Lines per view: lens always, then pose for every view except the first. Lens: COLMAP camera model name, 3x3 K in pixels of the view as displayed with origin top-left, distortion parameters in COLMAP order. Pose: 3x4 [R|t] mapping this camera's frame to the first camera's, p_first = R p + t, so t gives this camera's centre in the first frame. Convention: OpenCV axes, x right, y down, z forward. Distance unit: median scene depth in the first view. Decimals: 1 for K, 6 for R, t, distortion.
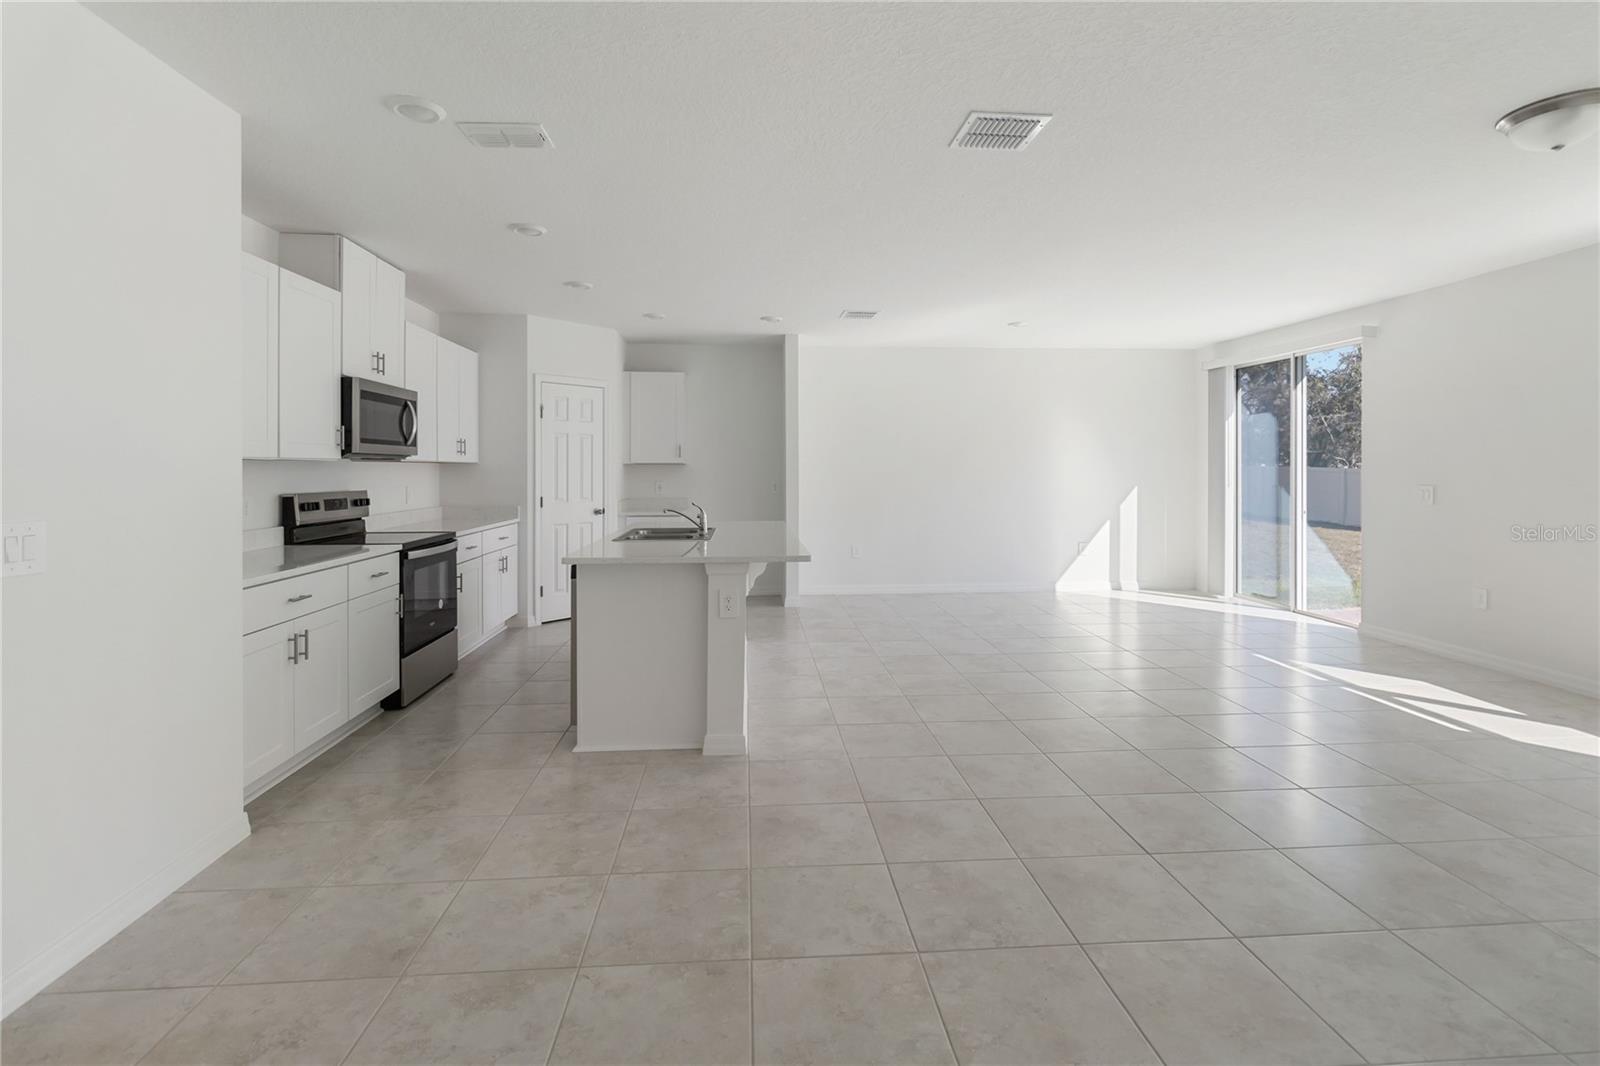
lens RADIAL K [[750.8, 0, 799.3], [0, 750.8, 479.5], [0, 0, 1]] dist [0.012348, 0.000242]
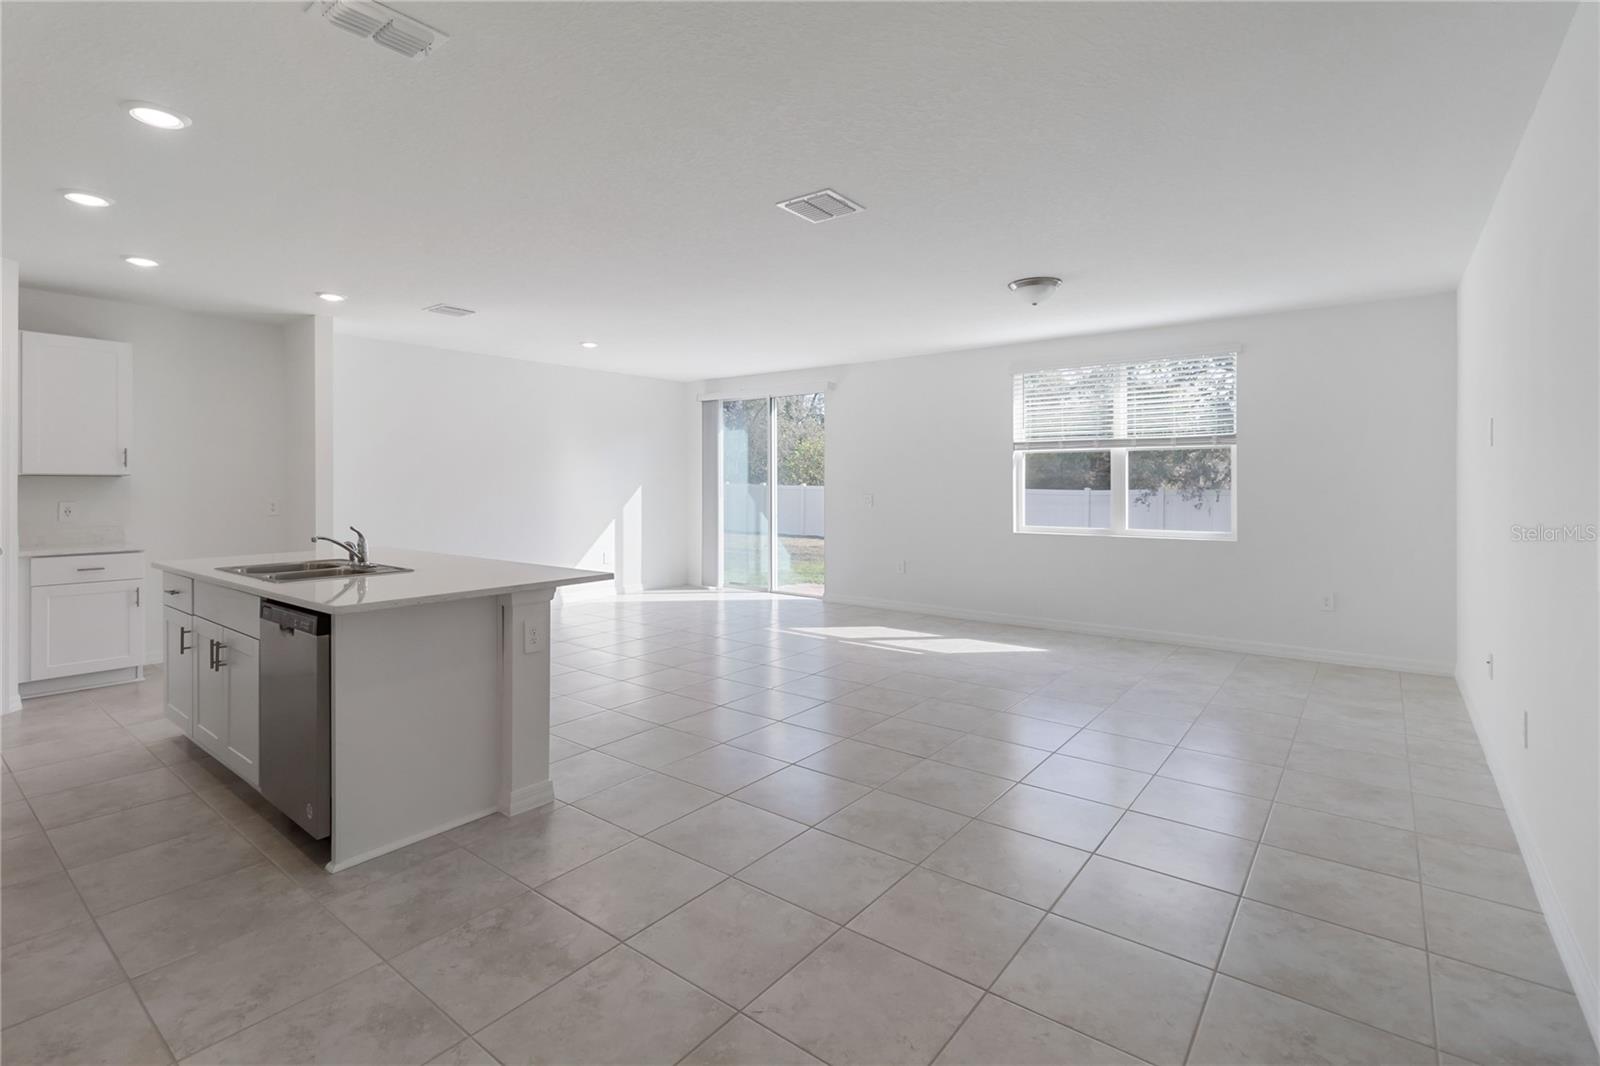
lens RADIAL K [[750.8, 0, 799.3], [0, 750.8, 479.5], [0, 0, 1]] dist [0.012348, 0.000242]
pose [[0.671638, 0.003176, 0.740873, -0.274716], [0.010426, 0.999851, -0.013737, -0.001422], [-0.740806, 0.016951, 0.671505, 0.087179]]
